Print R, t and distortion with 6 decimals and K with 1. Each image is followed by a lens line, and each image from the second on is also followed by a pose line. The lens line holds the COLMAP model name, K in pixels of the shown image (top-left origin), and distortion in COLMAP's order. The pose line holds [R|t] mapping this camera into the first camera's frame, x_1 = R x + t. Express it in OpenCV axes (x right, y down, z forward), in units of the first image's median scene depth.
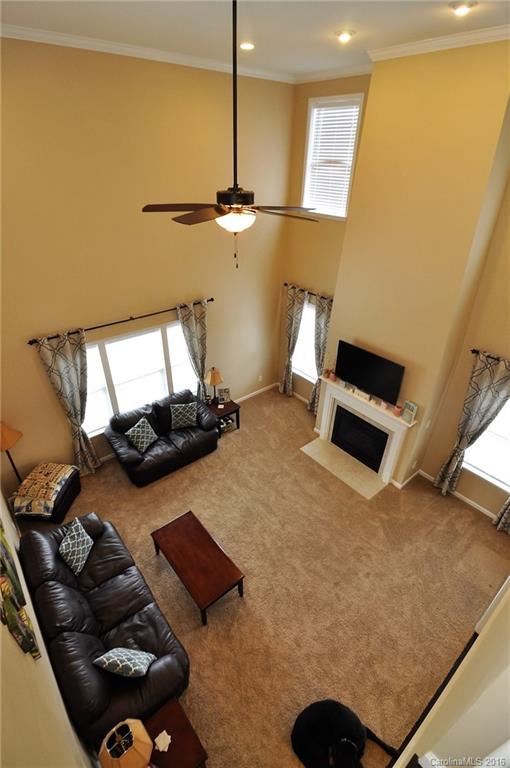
lens RADIAL K [[369.8, 0, 256.5], [0, 369.8, 386.9], [0, 0, 1]] dist [-0.001978, -0.010626]
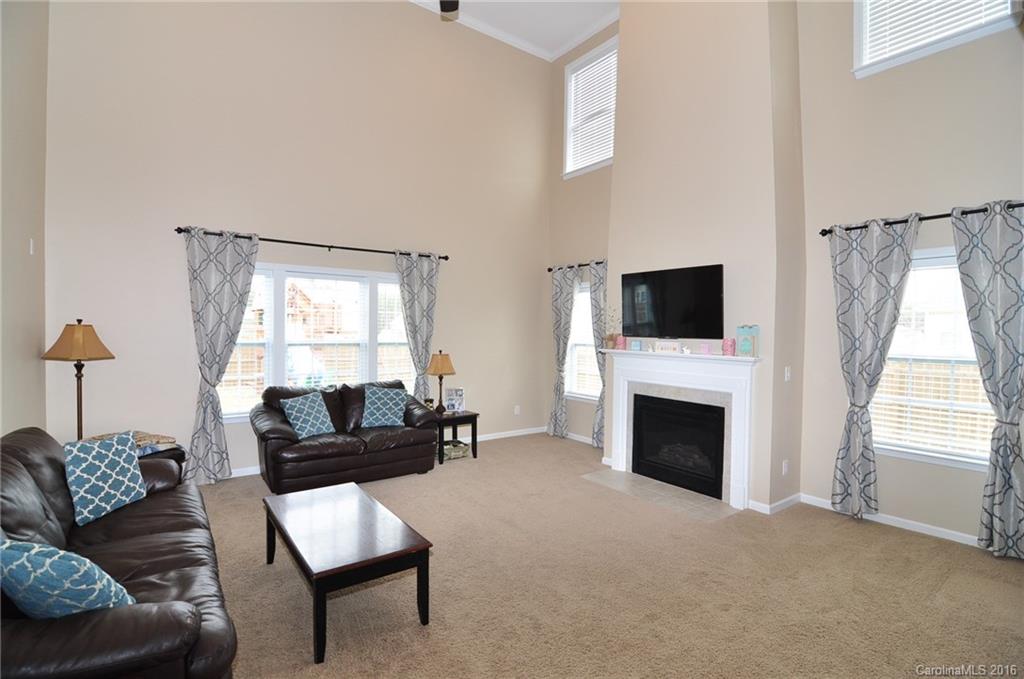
lens RADIAL K [[493.0, 0, 509.9], [0, 493.0, 339.3], [0, 0, 1]] dist [-0.001978, -0.010626]
pose [[0.997988, -0.008512, -0.062824, 0.069359], [-0.025386, 0.854385, -0.519020, 0.420856], [0.058093, 0.519571, 0.852450, 0.257438]]
